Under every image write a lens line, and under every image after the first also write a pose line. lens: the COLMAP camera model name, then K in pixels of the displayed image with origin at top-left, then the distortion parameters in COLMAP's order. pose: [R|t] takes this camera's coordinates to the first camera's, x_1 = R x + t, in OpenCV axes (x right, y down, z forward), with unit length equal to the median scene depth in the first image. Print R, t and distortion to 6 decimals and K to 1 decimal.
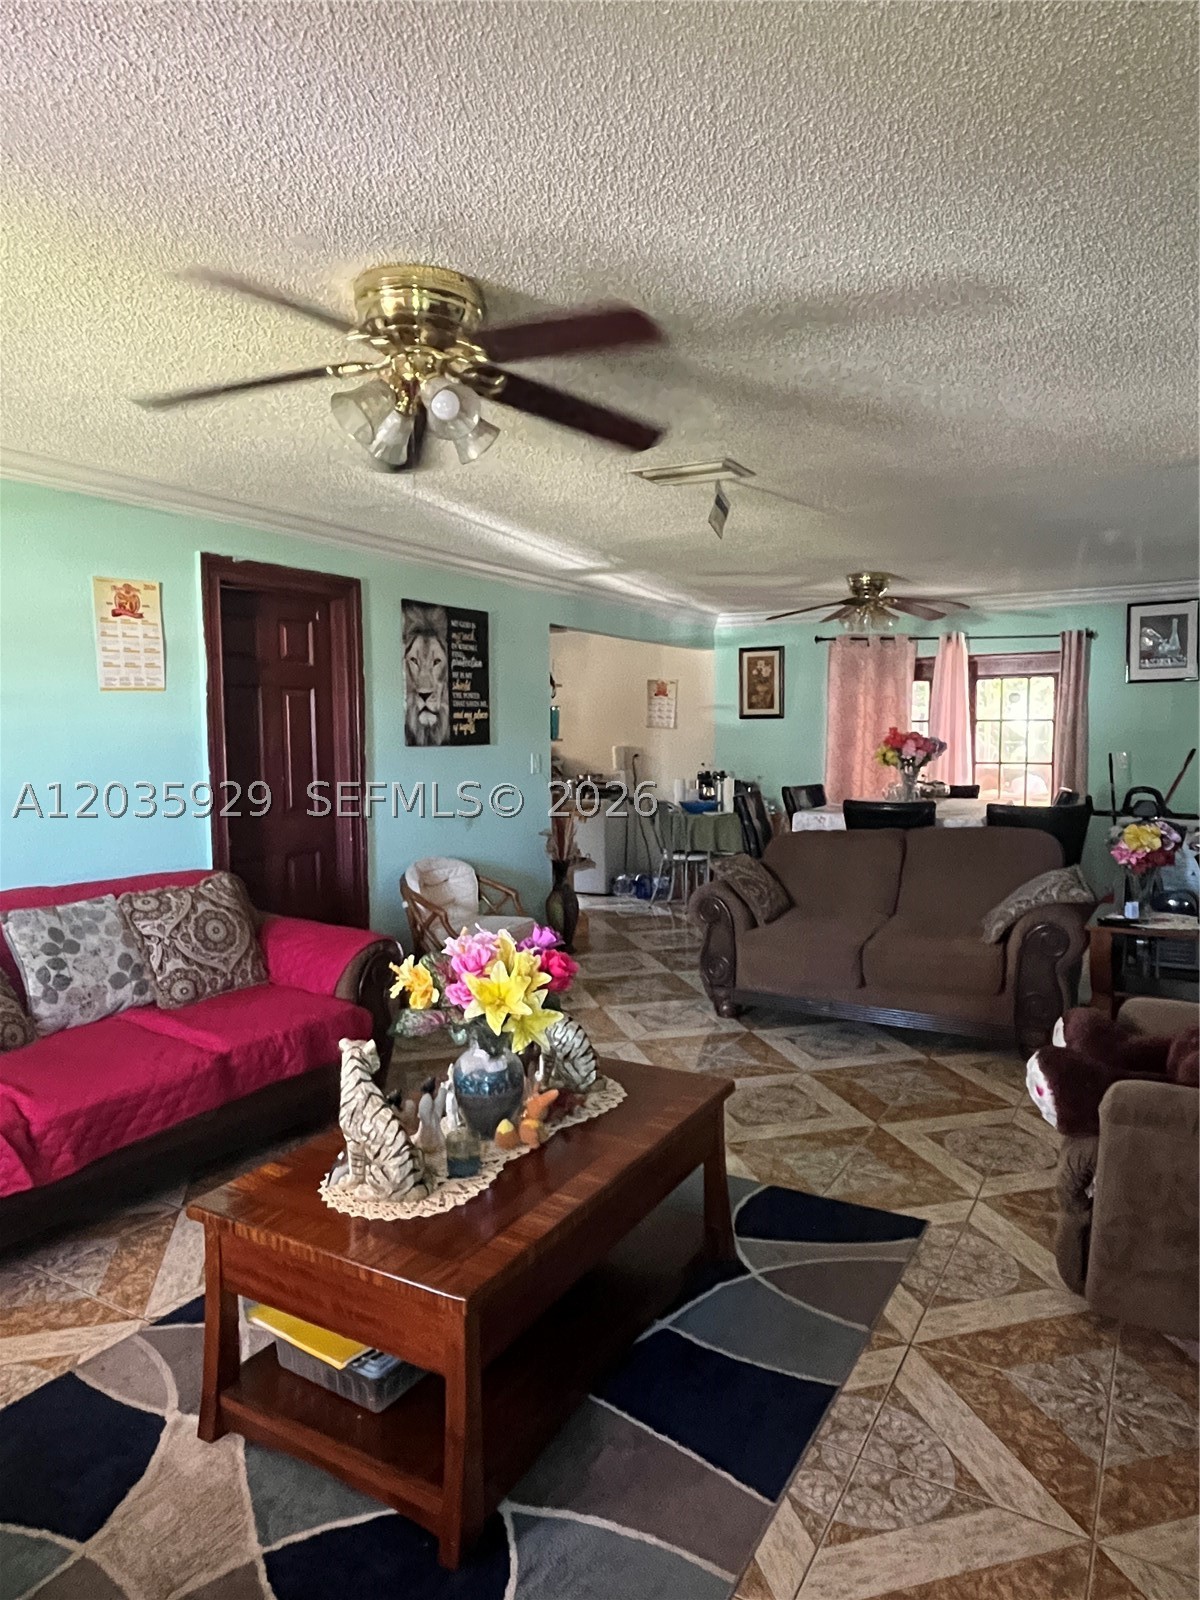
lens RADIAL K [[980.1, 0, 600.0], [0, 980.1, 800.0], [0, 0, 1]] dist [-0.001099, -0.000219]
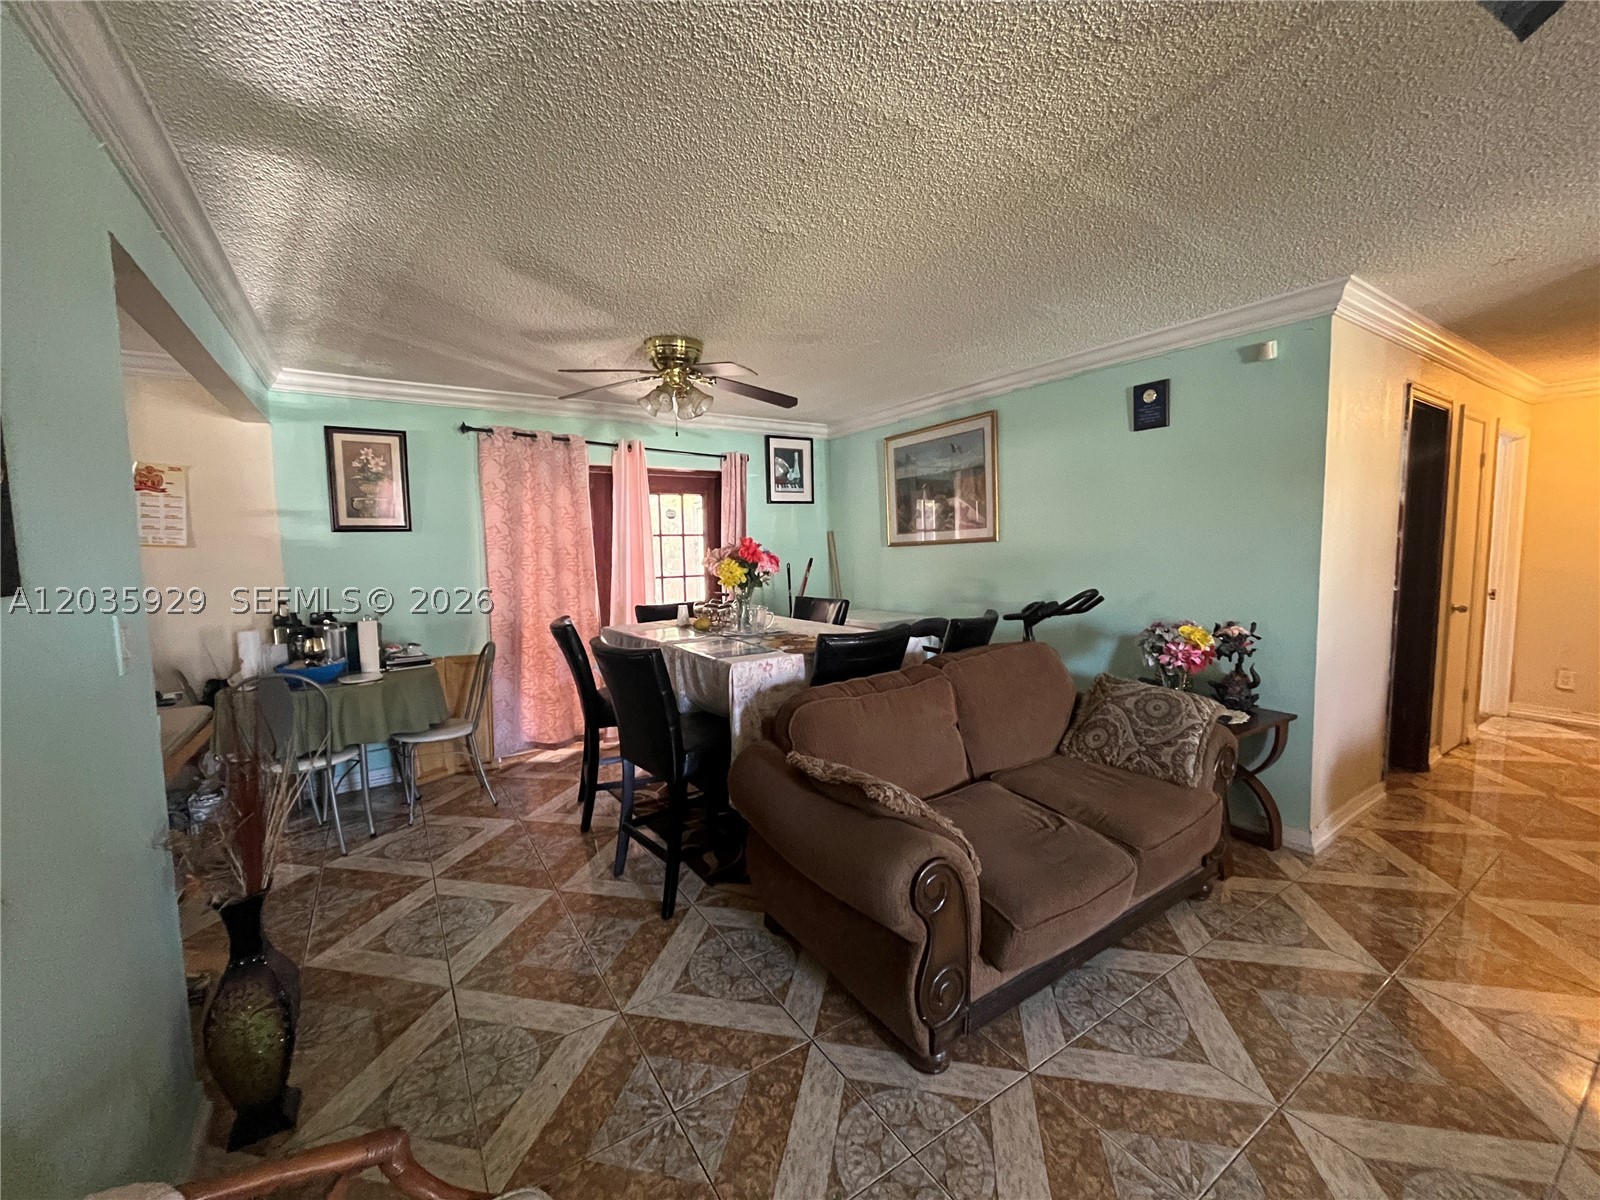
lens RADIAL K [[649.3, 0, 801.1], [0, 649.3, 596.6], [0, 0, 1]] dist [0.000281, 0.000422]
pose [[0.439362, -0.075221, 0.895155, -0.147869], [0.076582, 0.995997, 0.046107, -0.042074], [-0.895040, 0.048295, 0.443364, 0.633938]]
